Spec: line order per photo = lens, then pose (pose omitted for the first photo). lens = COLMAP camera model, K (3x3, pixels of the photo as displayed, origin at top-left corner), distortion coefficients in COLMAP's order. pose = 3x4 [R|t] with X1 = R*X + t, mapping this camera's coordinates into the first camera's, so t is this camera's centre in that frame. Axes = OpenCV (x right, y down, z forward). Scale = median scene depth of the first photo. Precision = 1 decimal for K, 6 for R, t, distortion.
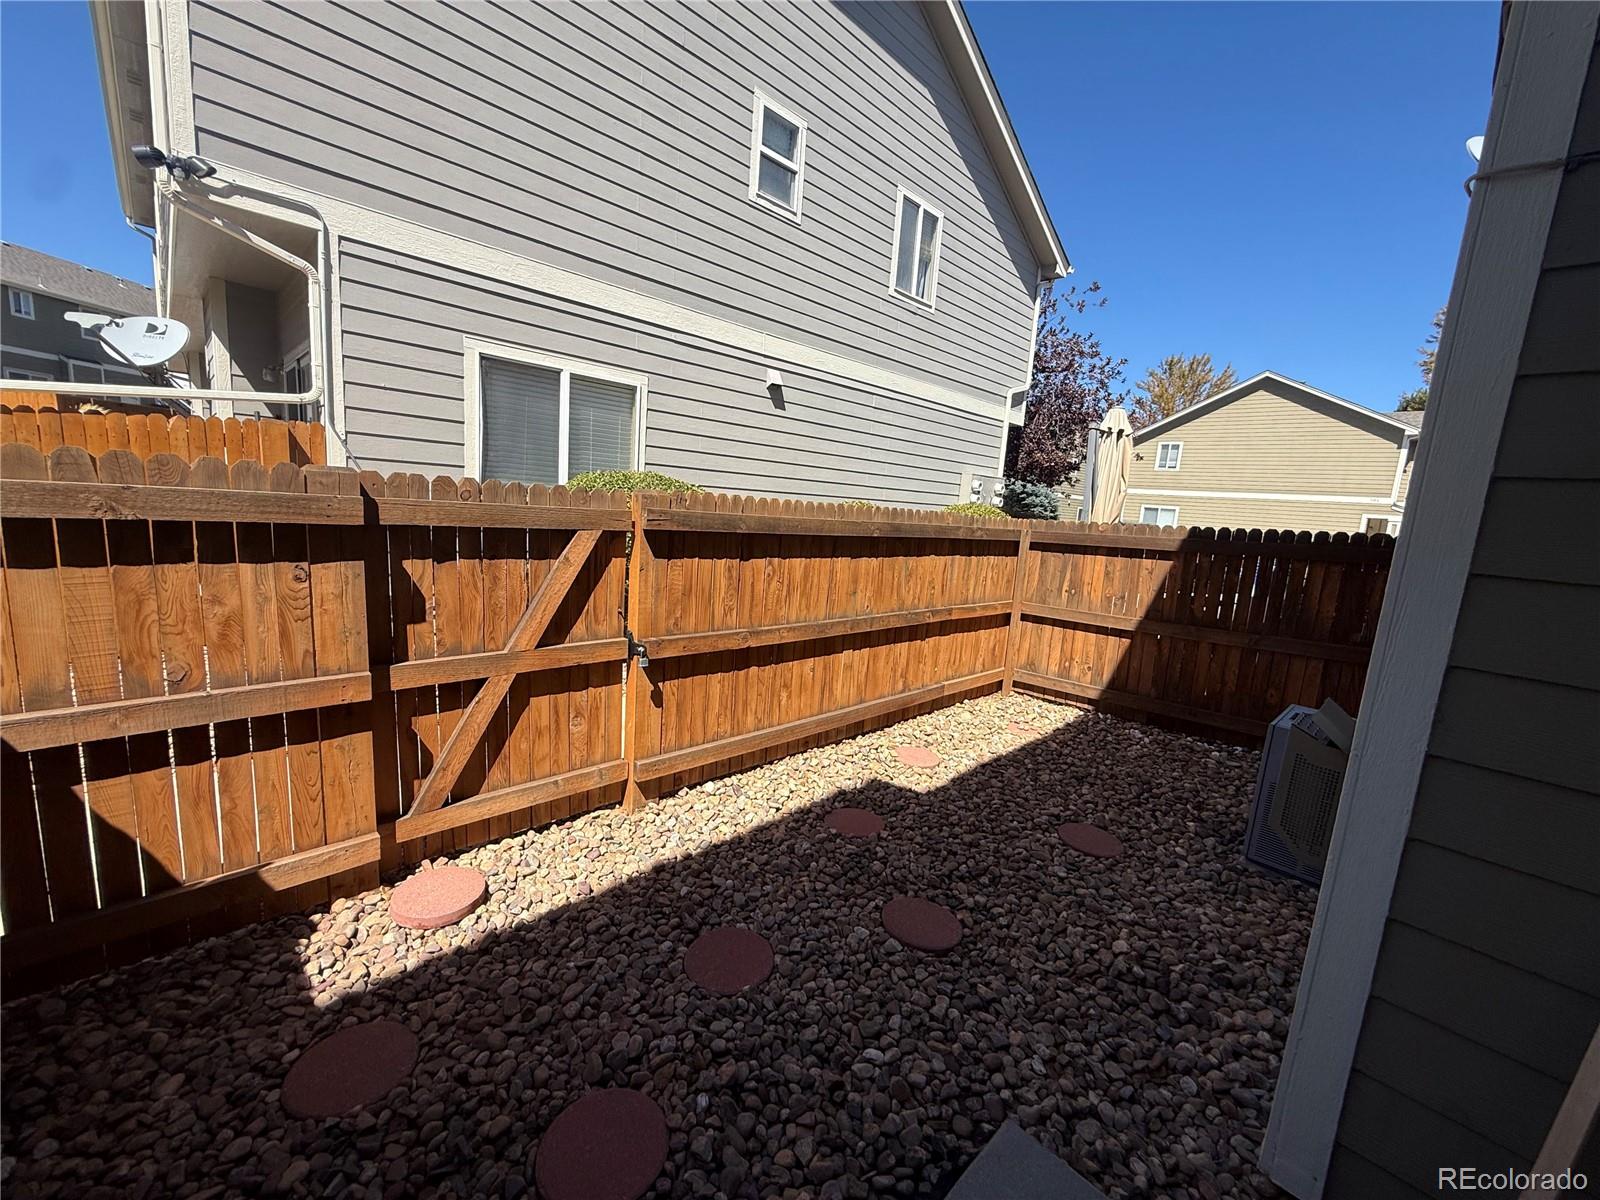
lens RADIAL K [[636.9, 0, 795.5], [0, 636.9, 599.6], [0, 0, 1]] dist [0.000362, -0.000419]
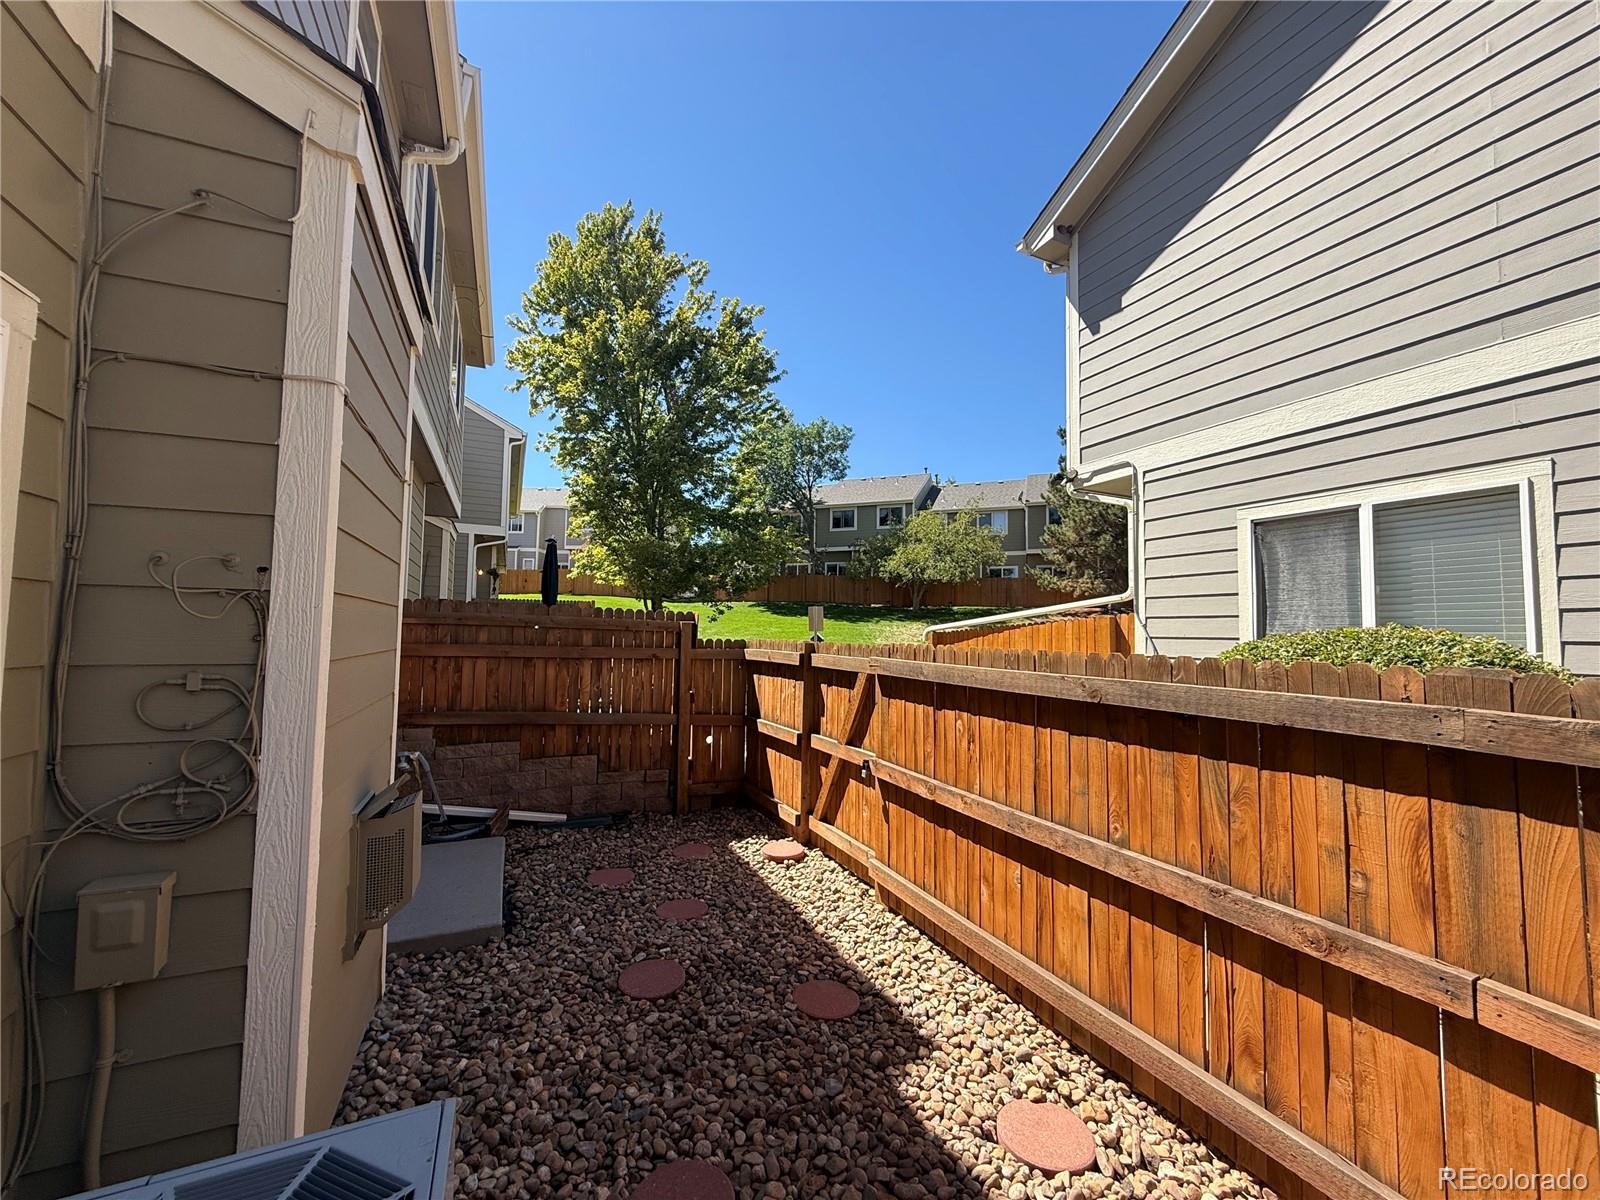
lens RADIAL K [[636.9, 0, 795.5], [0, 636.9, 599.6], [0, 0, 1]] dist [0.000362, -0.000419]
pose [[-0.336799, -0.128228, -0.932804, 0.812638], [-0.187183, 0.980028, -0.067135, -0.104076], [0.922783, 0.151994, -0.354075, 0.963640]]
